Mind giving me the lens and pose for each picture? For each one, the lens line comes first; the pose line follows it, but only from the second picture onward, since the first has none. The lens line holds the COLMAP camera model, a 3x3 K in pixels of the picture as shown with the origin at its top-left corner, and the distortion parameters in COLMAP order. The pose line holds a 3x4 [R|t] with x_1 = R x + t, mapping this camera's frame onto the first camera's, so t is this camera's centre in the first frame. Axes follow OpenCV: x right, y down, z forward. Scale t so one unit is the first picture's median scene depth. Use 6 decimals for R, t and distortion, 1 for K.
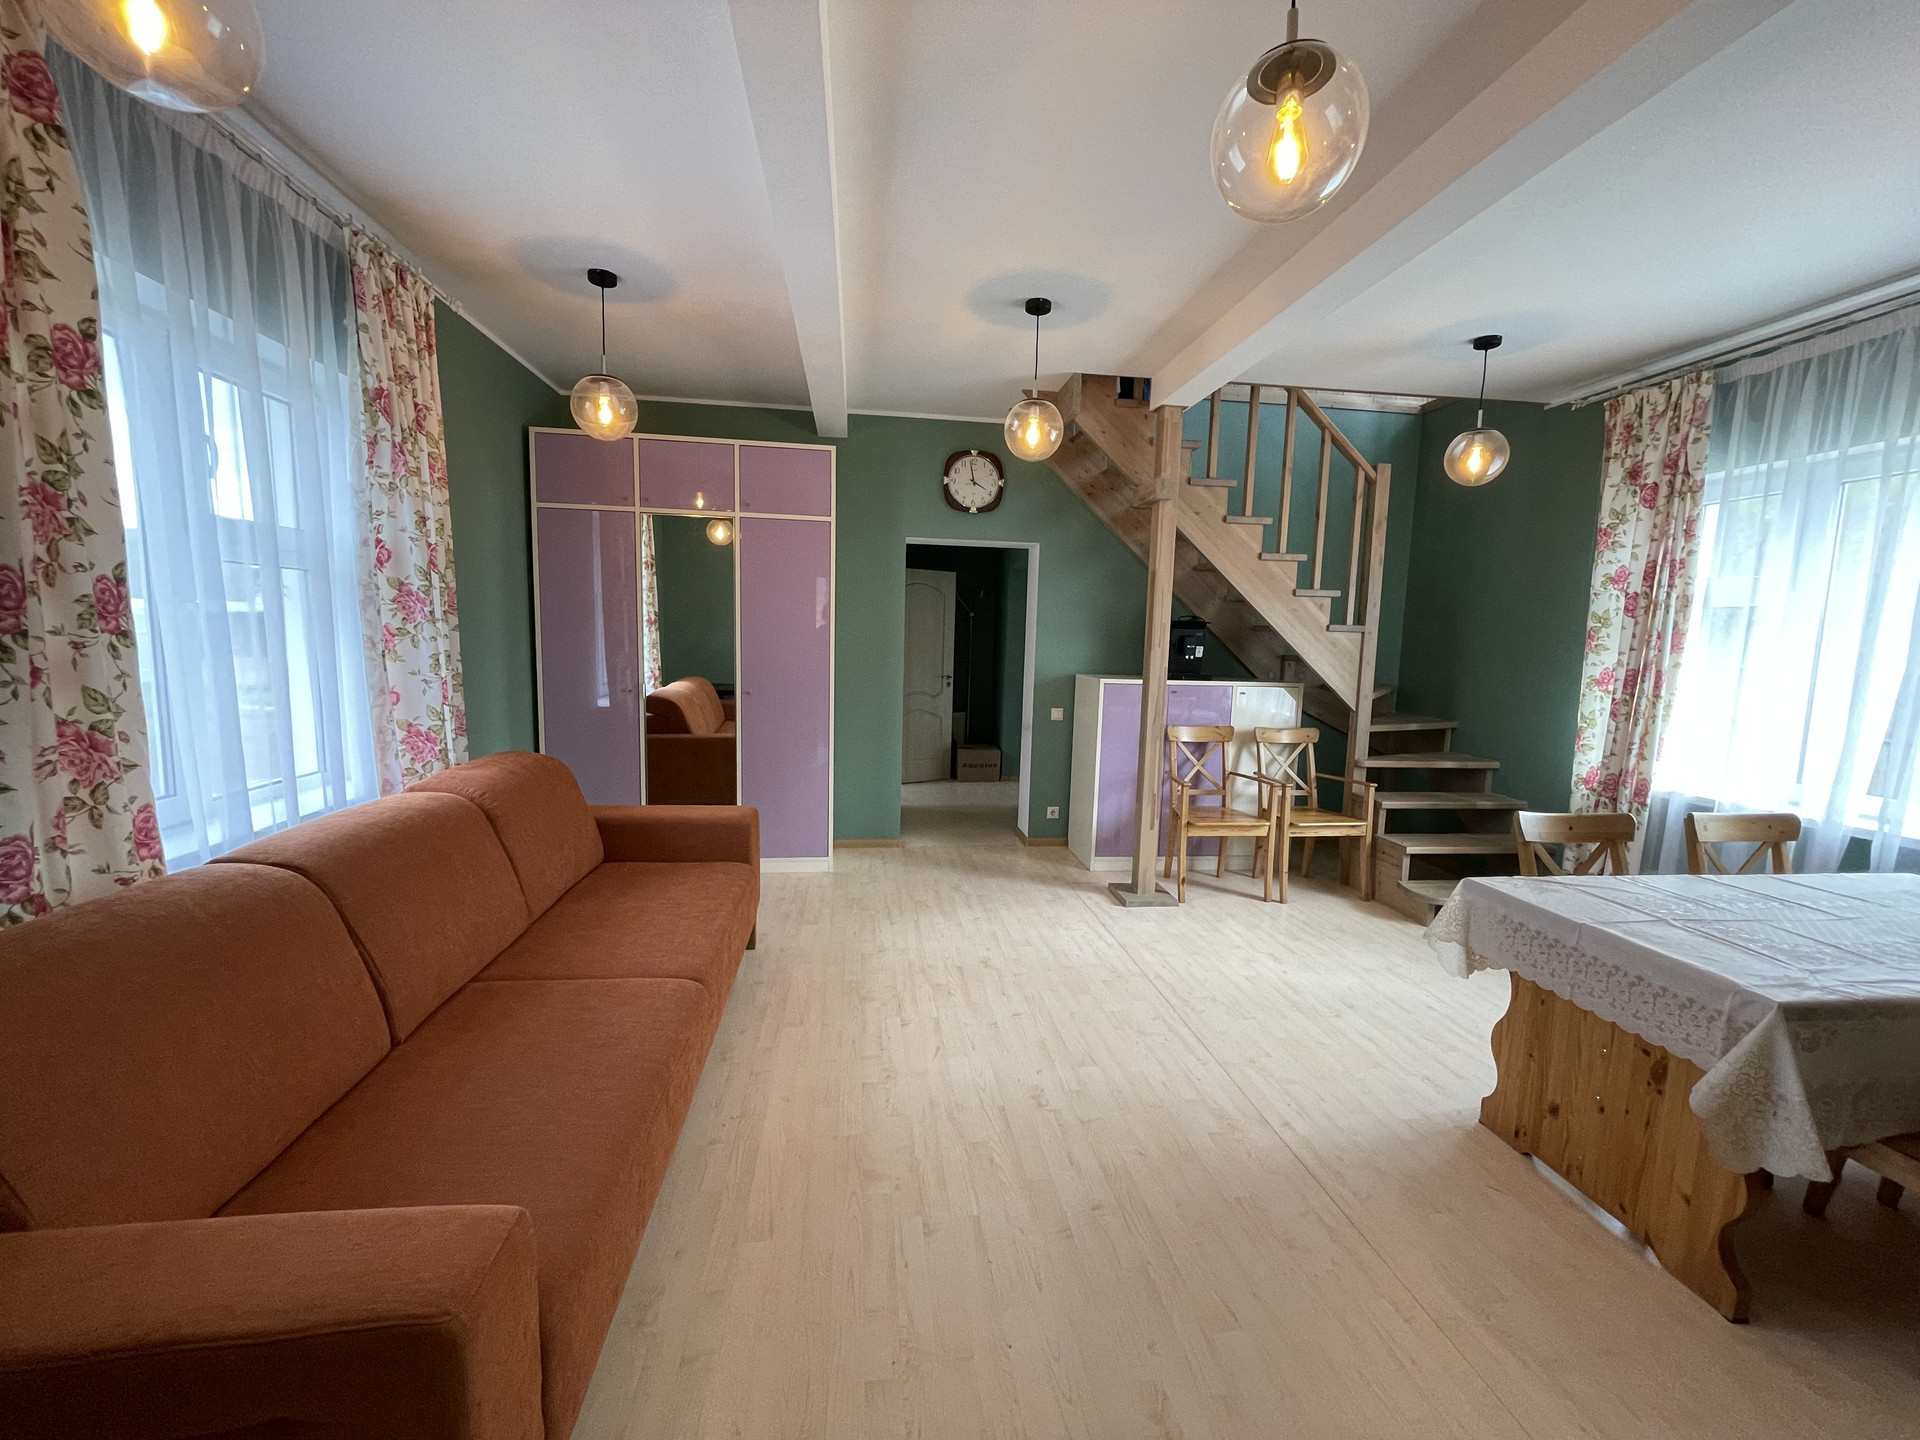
lens RADIAL K [[774.9, 0, 957.4], [0, 774.9, 723.7], [0, 0, 1]] dist [-0.001802, -0.000519]
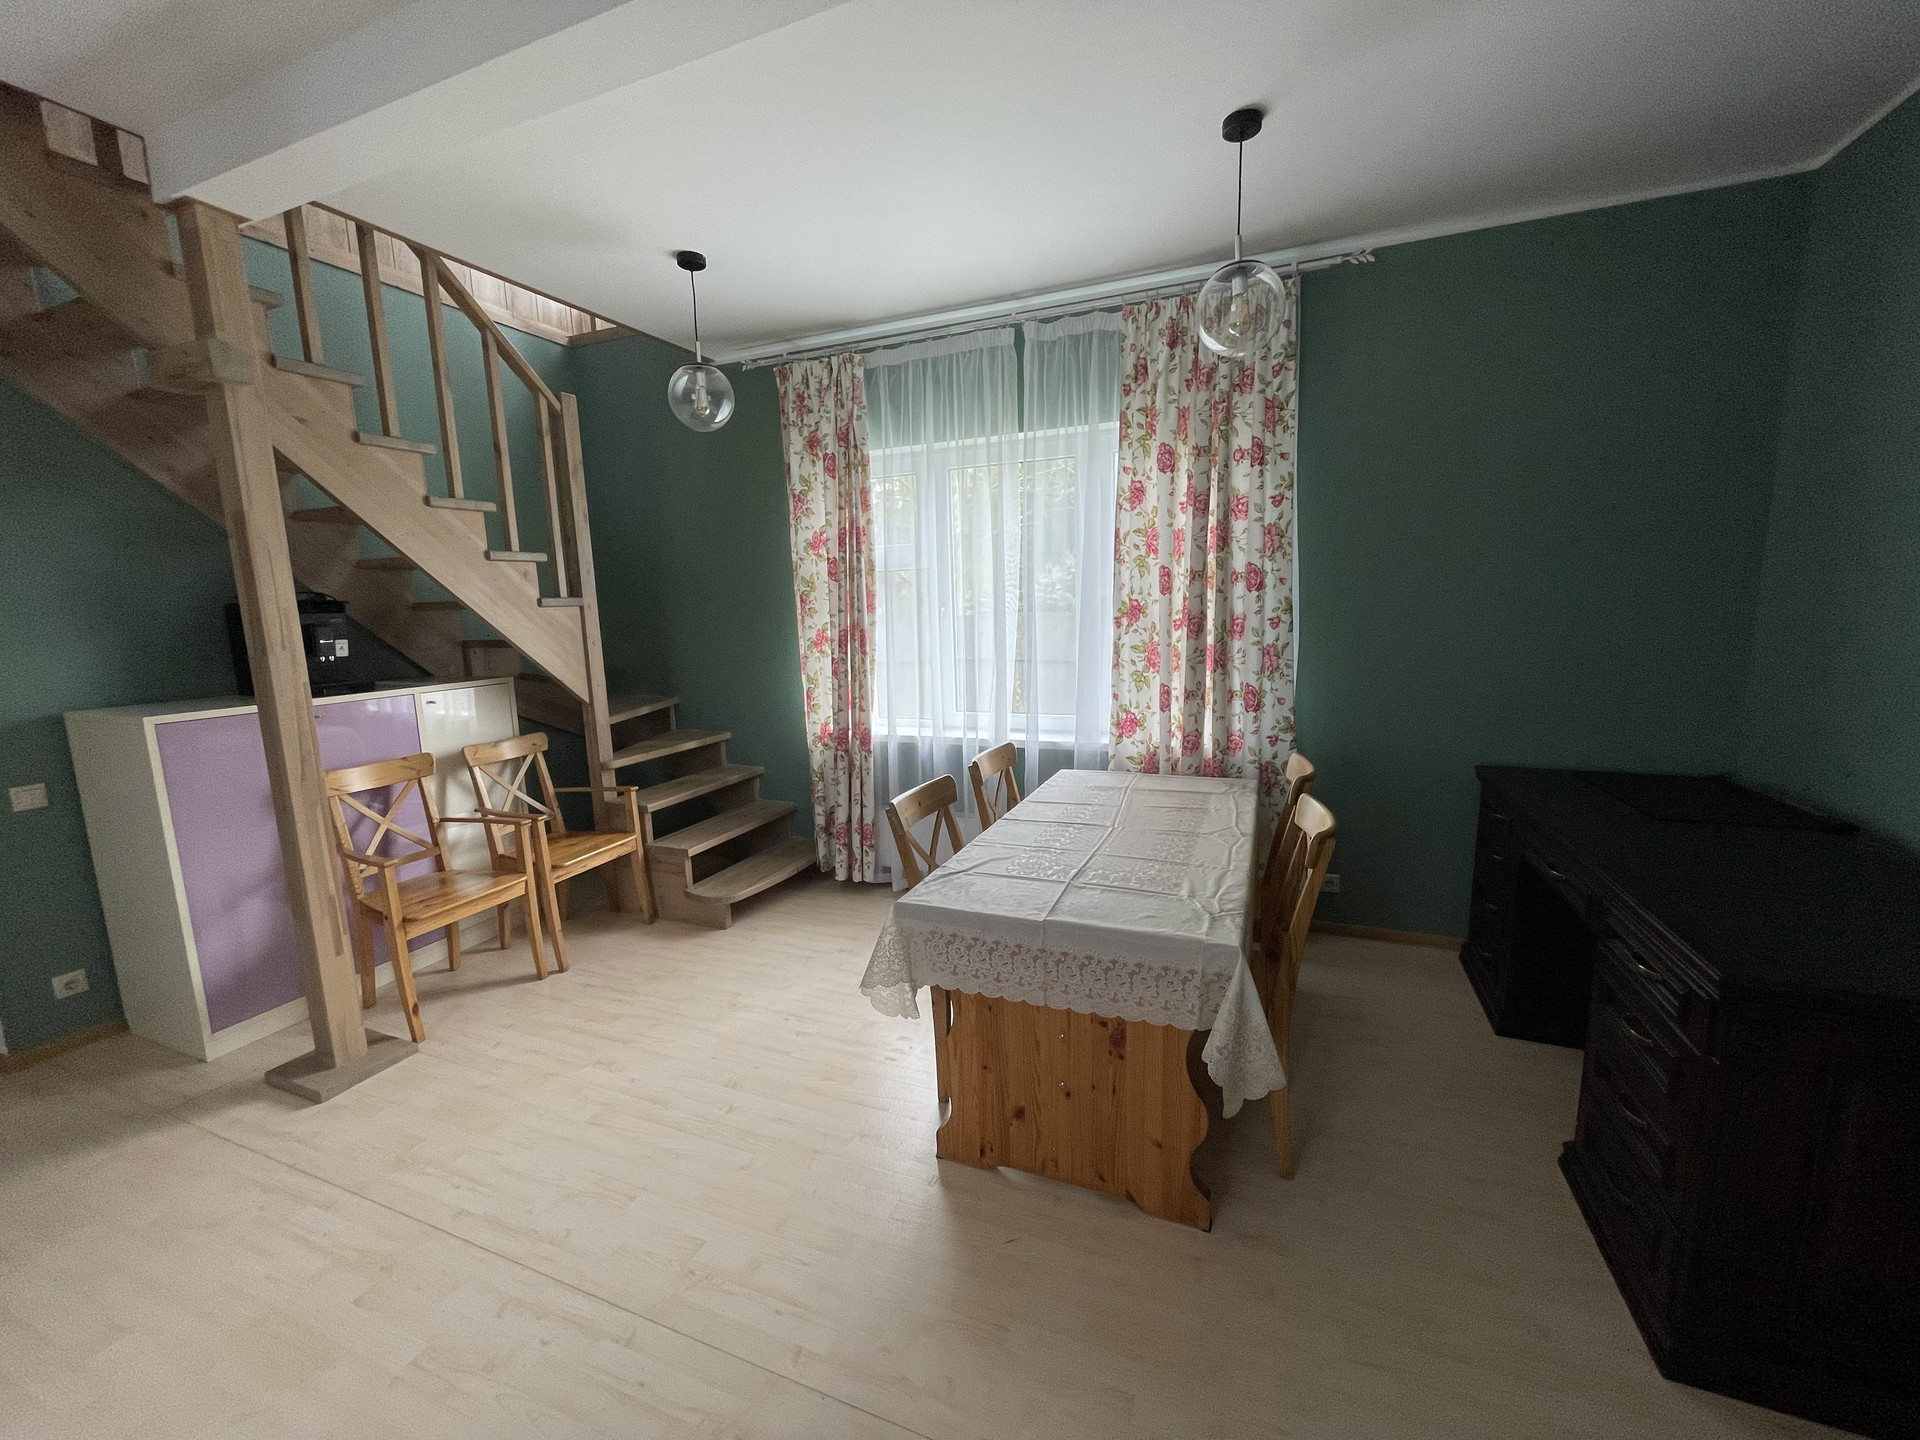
lens RADIAL K [[774.9, 0, 957.4], [0, 774.9, 723.7], [0, 0, 1]] dist [-0.001802, -0.000519]
pose [[0.494080, -0.175723, 0.851473, 0.010645], [0.140687, 0.982614, 0.121151, -0.043579], [-0.857958, 0.059933, 0.510212, 0.281844]]
